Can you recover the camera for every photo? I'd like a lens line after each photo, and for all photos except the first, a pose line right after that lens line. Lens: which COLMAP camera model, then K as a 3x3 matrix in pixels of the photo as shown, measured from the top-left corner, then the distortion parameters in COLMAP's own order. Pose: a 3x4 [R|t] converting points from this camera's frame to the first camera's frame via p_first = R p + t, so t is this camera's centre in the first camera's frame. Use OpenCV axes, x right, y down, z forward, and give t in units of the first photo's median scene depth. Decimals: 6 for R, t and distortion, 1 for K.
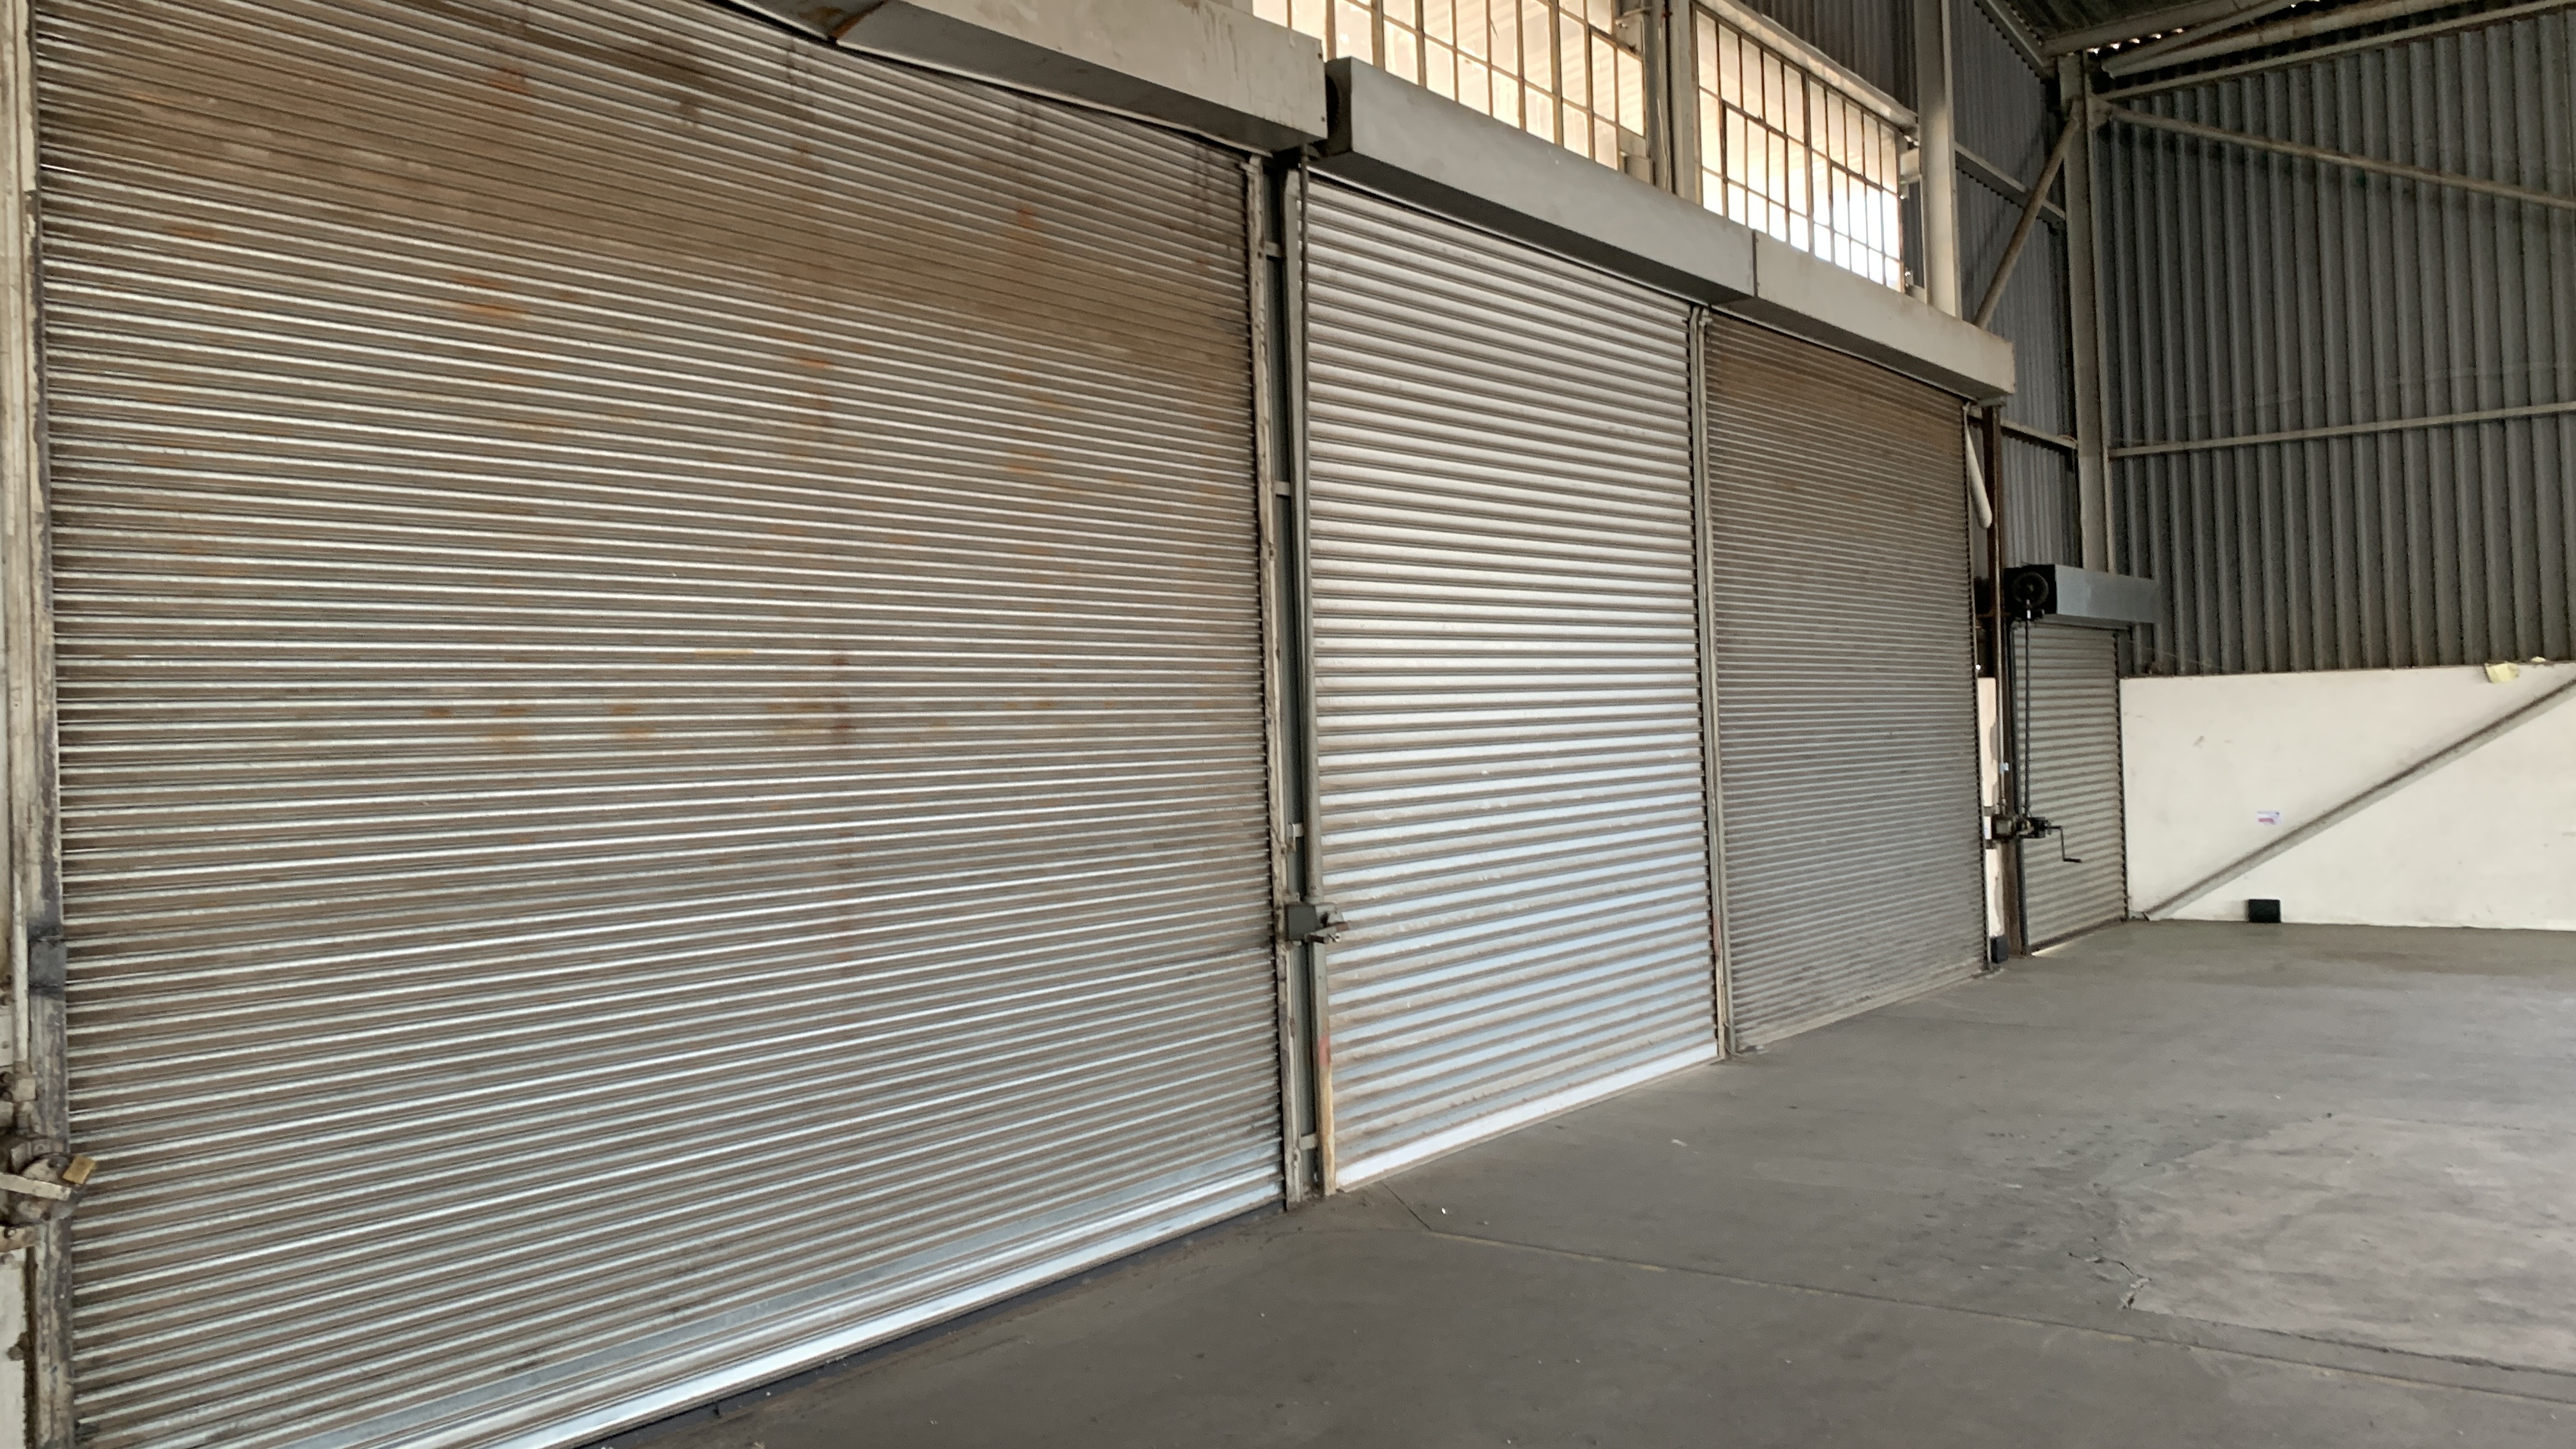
lens RADIAL K [[1960.2, 0, 1281.9], [0, 1960.2, 706.3], [0, 0, 1]] dist [0.067044, -0.086794]
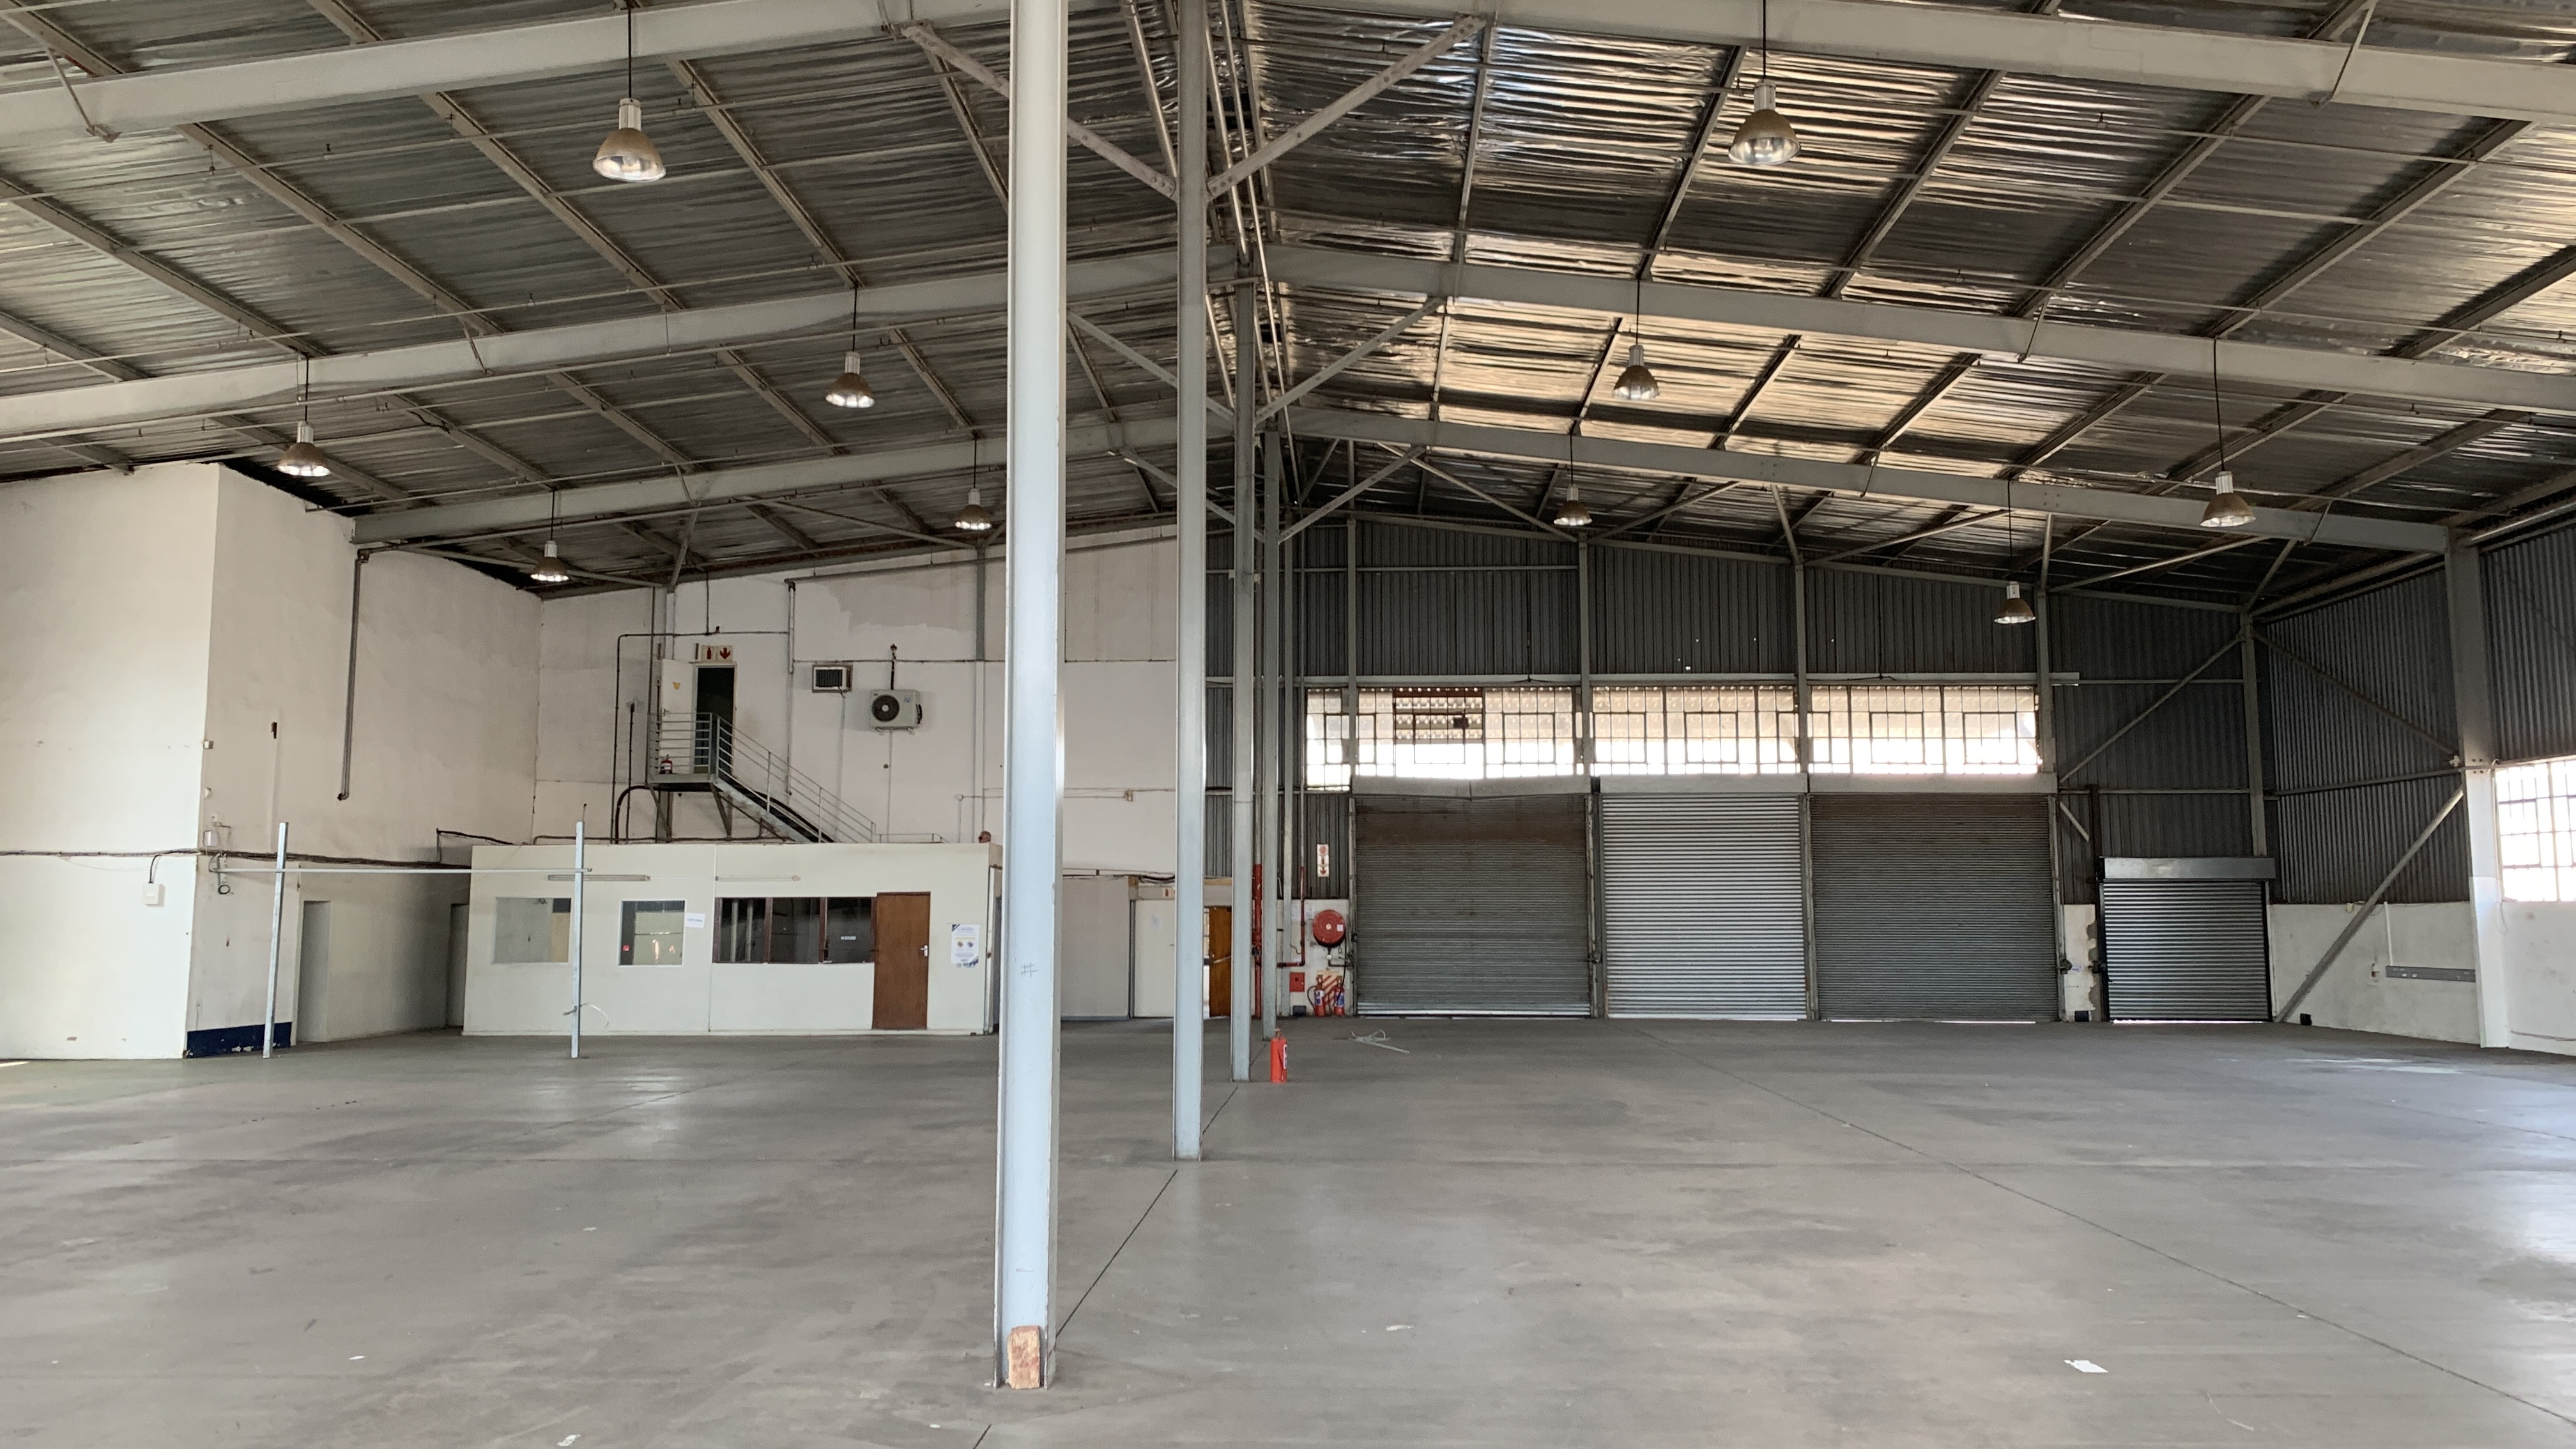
lens RADIAL K [[1960.2, 0, 1297.4], [0, 1960.2, 711.4], [0, 0, 1]] dist [0.067044, -0.086794]
pose [[0.588956, -0.053154, -0.806415, 3.963555], [-0.007868, 0.997410, -0.071489, -0.157434], [0.808127, 0.048449, 0.587013, -2.745068]]
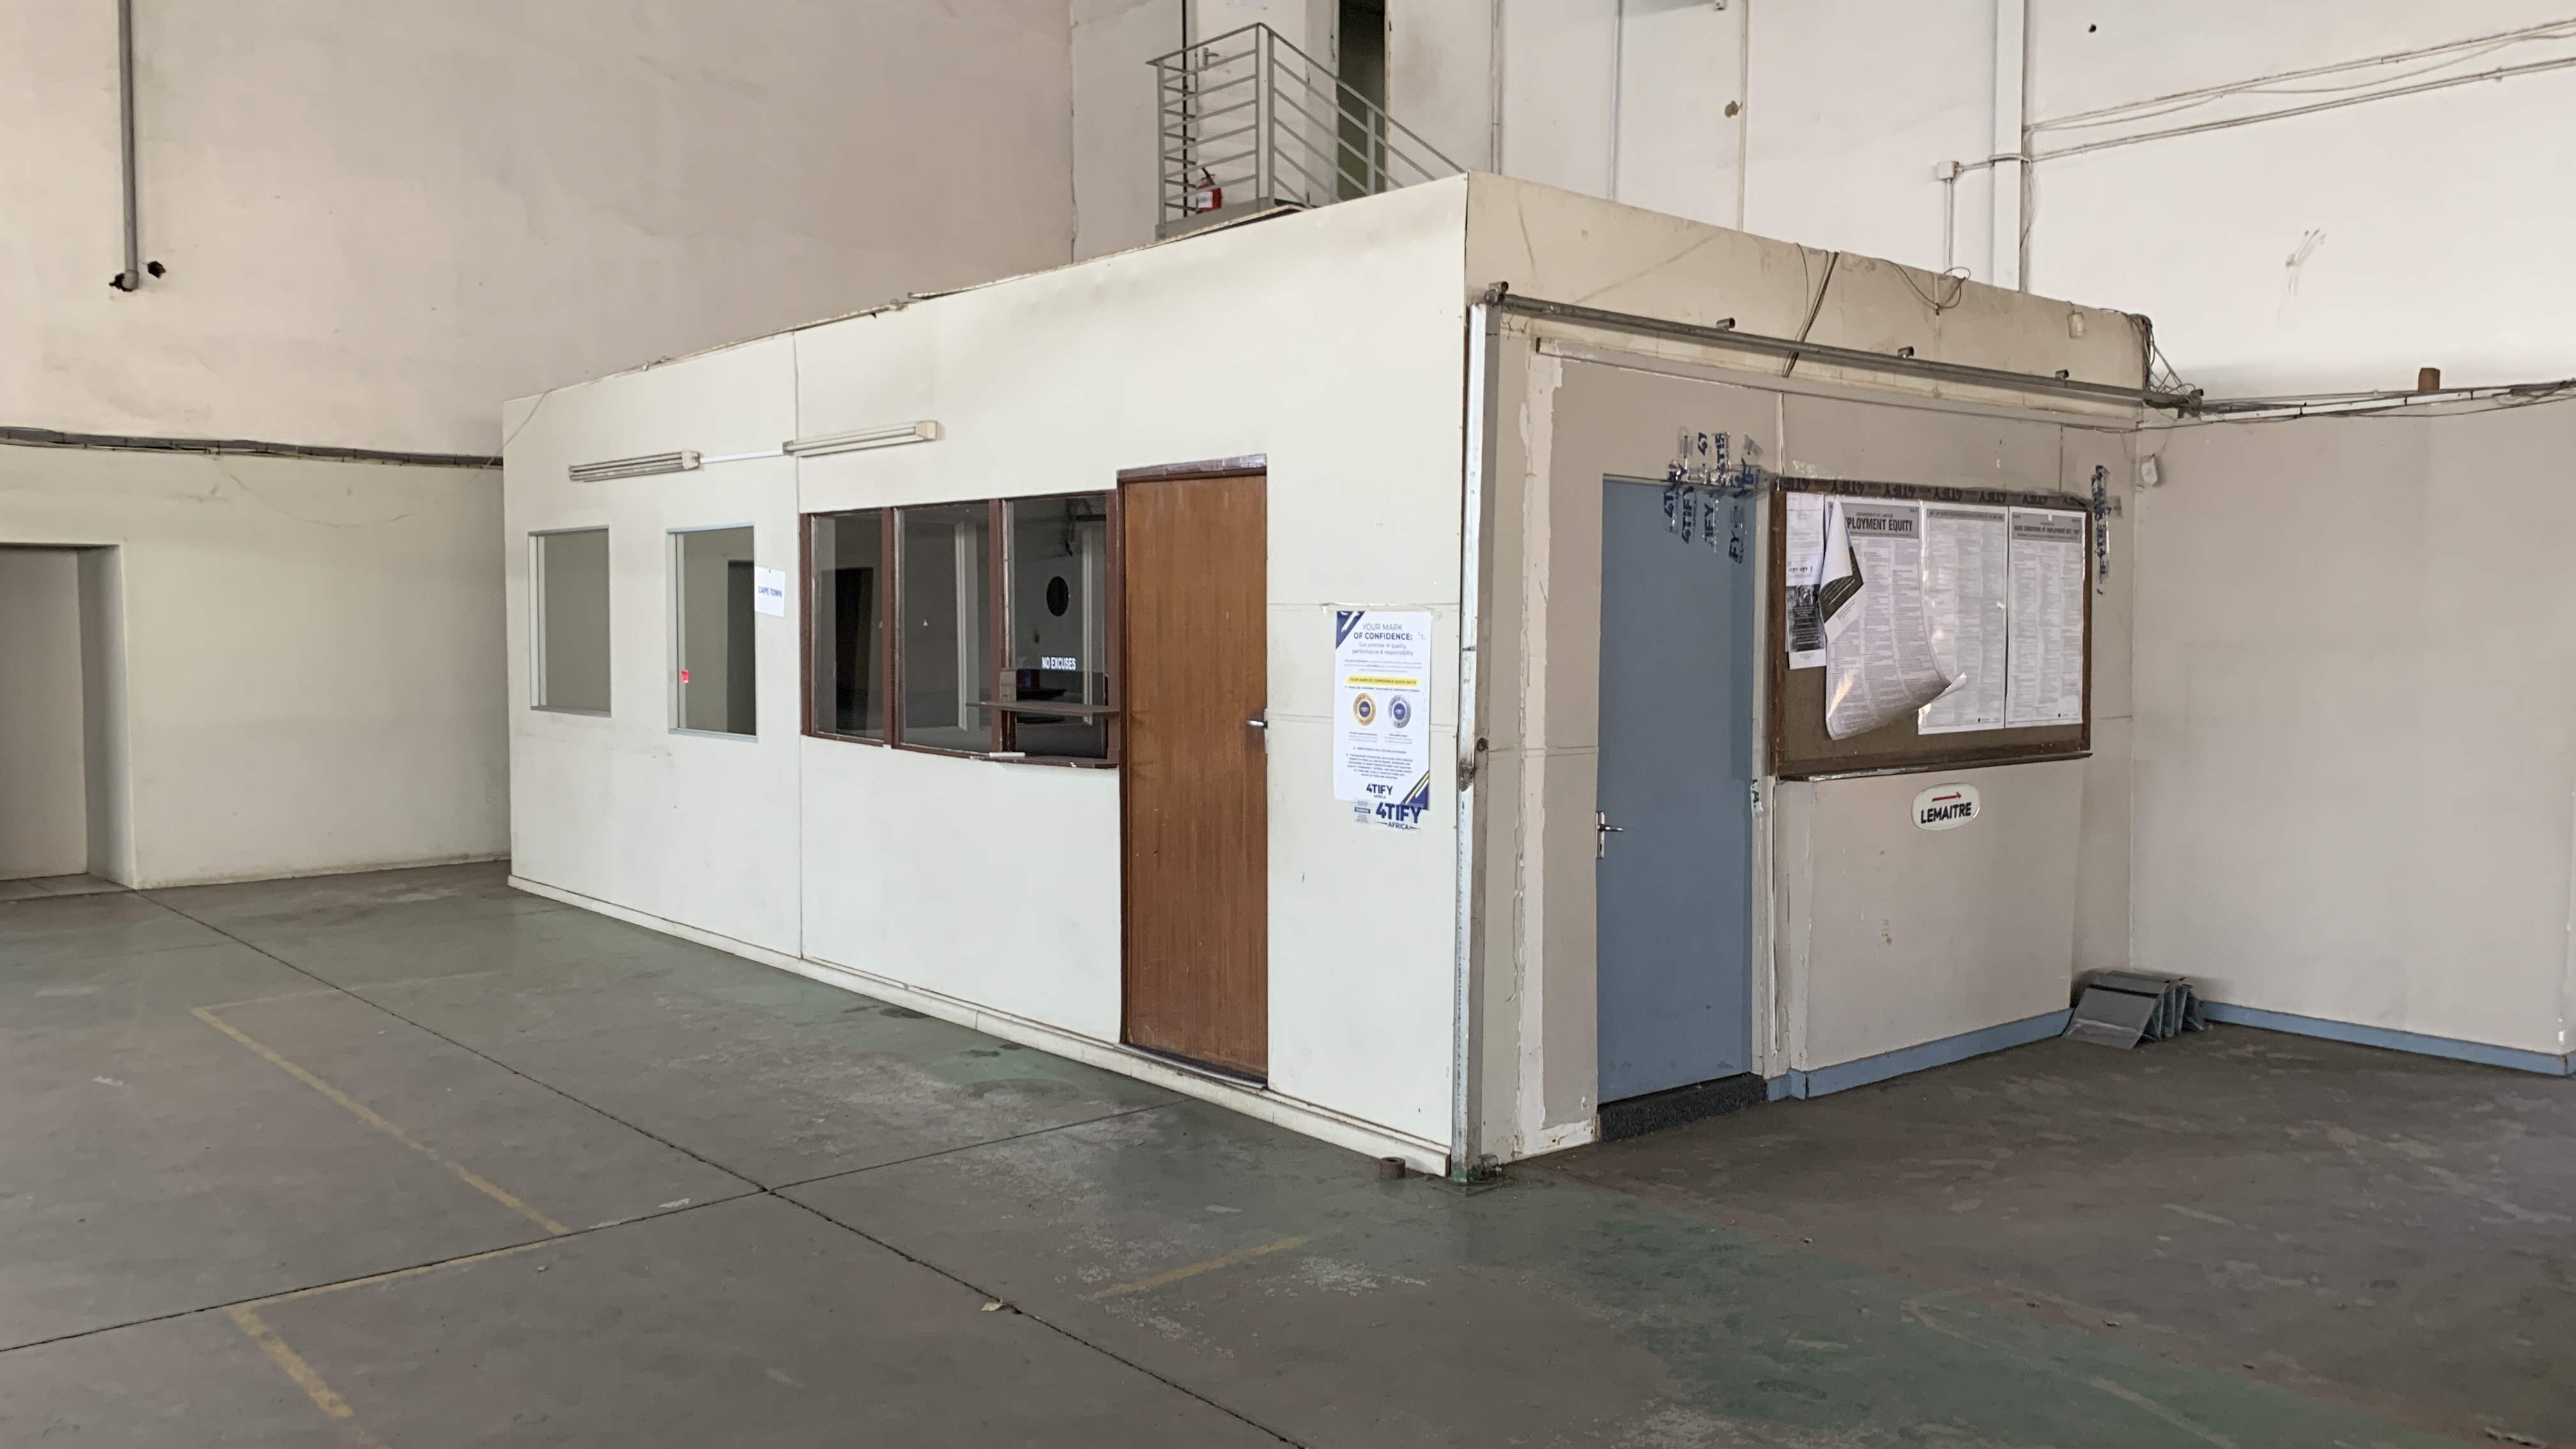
lens RADIAL K [[1960.2, 0, 1267.0], [0, 1960.2, 738.9], [0, 0, 1]] dist [0.067044, -0.086794]
pose [[-0.186748, 0.091425, -0.978144, 0.575874], [0.015868, 0.995811, 0.090046, -0.002255], [0.982280, 0.001295, -0.187417, -0.471390]]
